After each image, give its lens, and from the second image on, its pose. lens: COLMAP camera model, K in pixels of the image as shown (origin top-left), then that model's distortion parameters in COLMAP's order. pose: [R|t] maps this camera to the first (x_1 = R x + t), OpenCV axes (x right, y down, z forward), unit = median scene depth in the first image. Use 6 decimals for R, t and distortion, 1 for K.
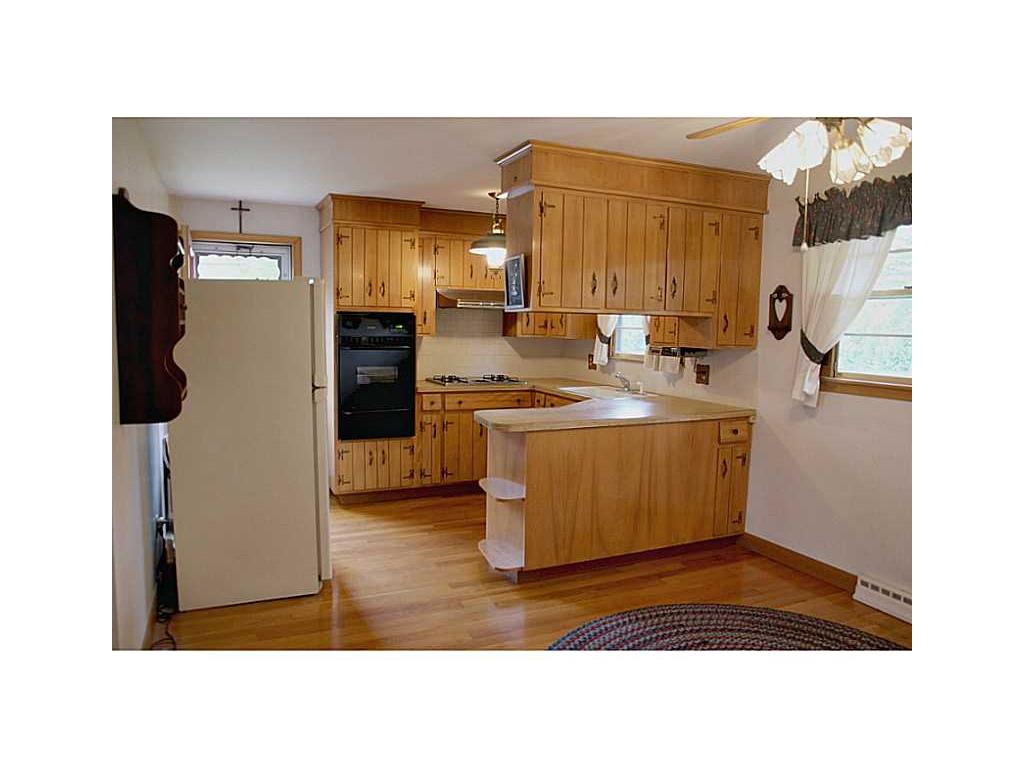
lens RADIAL K [[633.8, 0, 504.6], [0, 633.8, 388.6], [0, 0, 1]] dist [-0.060063, 0.006546]
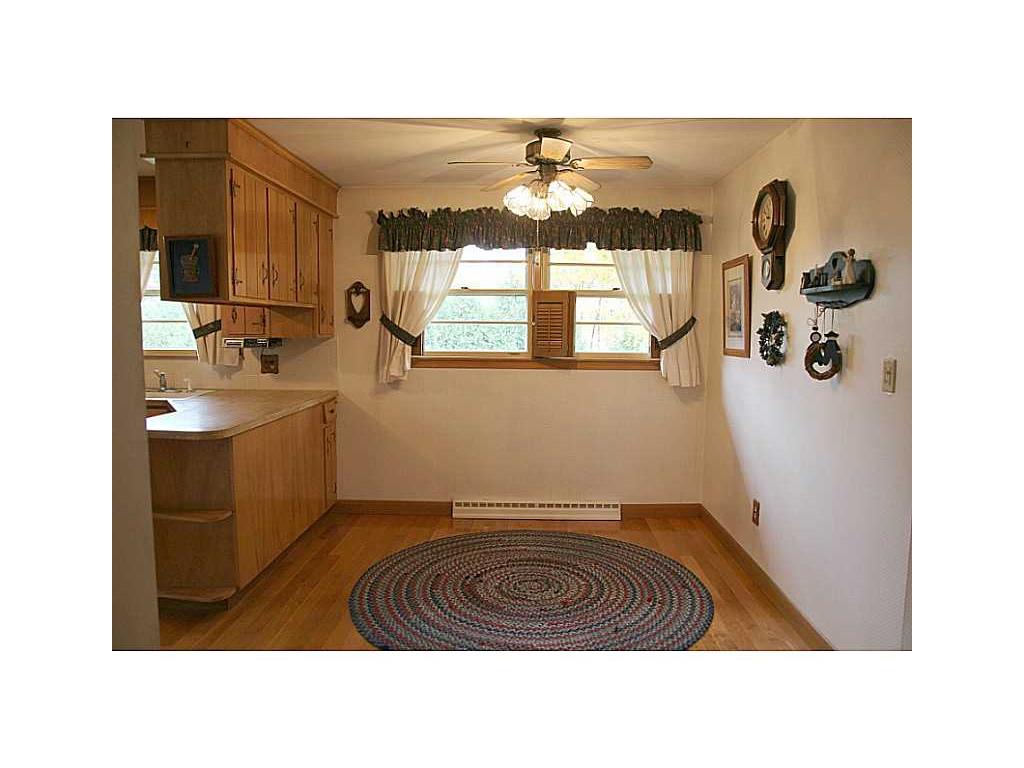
lens RADIAL K [[633.8, 0, 502.4], [0, 633.8, 385.2], [0, 0, 1]] dist [-0.060063, 0.006546]
pose [[0.449874, -0.094361, 0.888093, -0.479557], [0.089871, 0.994138, 0.060103, -0.017549], [-0.888559, 0.052775, 0.455717, 0.215494]]
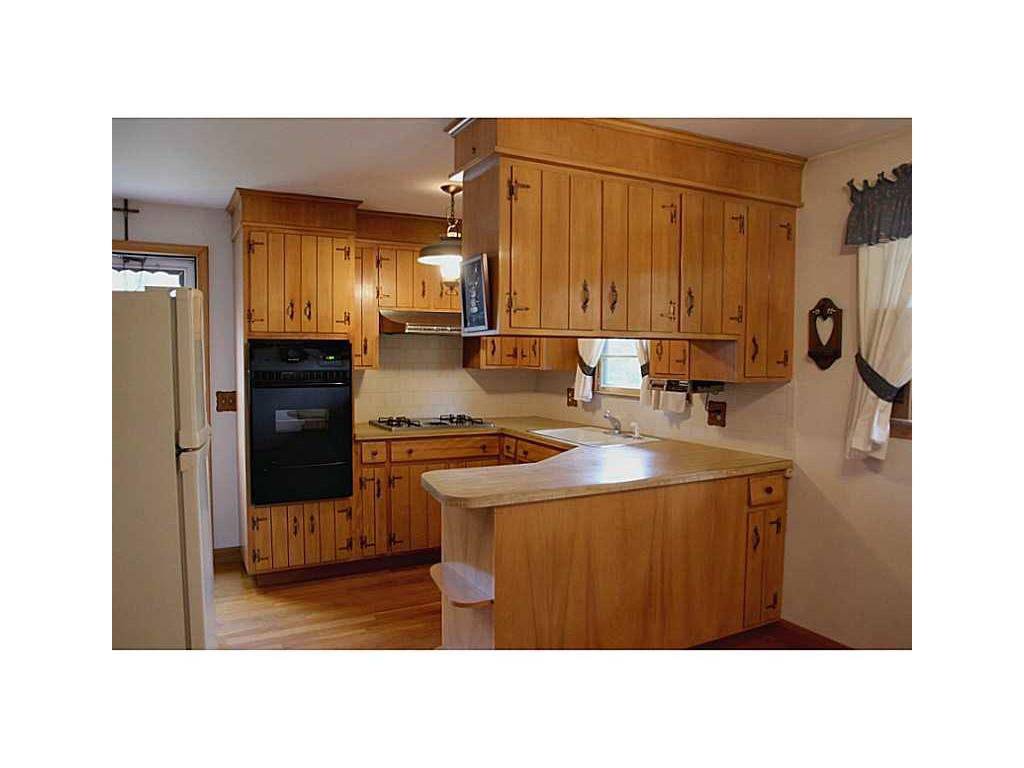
lens RADIAL K [[633.8, 0, 515.8], [0, 633.8, 391.8], [0, 0, 1]] dist [-0.060063, 0.006546]
pose [[0.997345, -0.015110, 0.071240, 0.008699], [0.017891, 0.999096, -0.038561, -0.026694], [-0.070593, 0.039733, 0.996714, 0.256298]]
